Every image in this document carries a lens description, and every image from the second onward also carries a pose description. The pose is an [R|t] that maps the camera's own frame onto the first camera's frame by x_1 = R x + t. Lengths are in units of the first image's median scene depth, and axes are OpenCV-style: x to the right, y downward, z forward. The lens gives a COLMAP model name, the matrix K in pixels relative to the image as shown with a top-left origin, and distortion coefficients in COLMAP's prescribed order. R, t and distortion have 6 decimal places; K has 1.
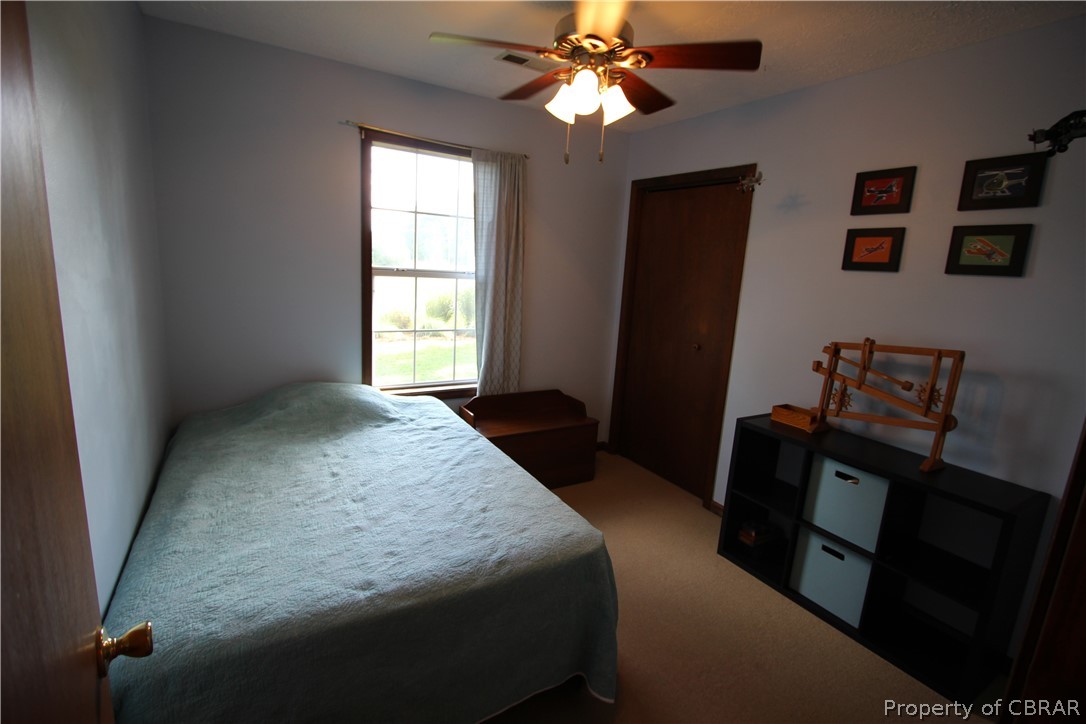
lens RADIAL K [[501.1, 0, 546.5], [0, 501.1, 358.9], [0, 0, 1]] dist [-0.018842, 0.002100]
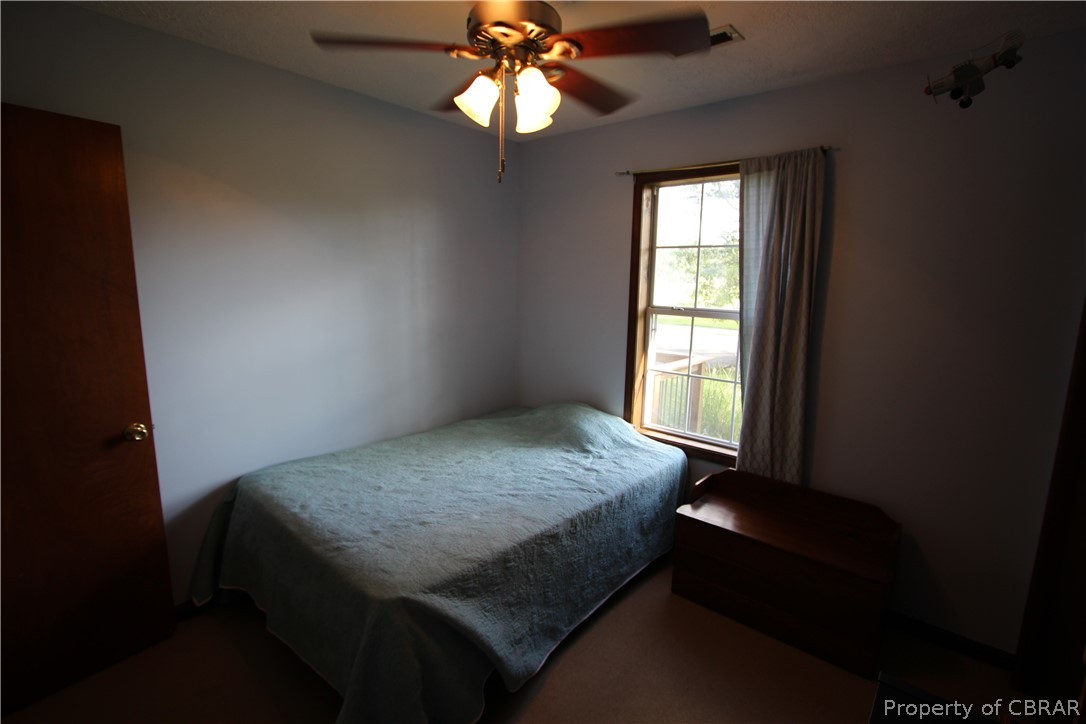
lens RADIAL K [[501.1, 0, 546.5], [0, 501.1, 358.9], [0, 0, 1]] dist [-0.018842, 0.002100]
pose [[0.314584, 0.094869, -0.944477, 0.714322], [-0.183926, 0.982228, 0.037400, -0.100794], [0.931240, 0.161949, 0.326442, 0.642665]]
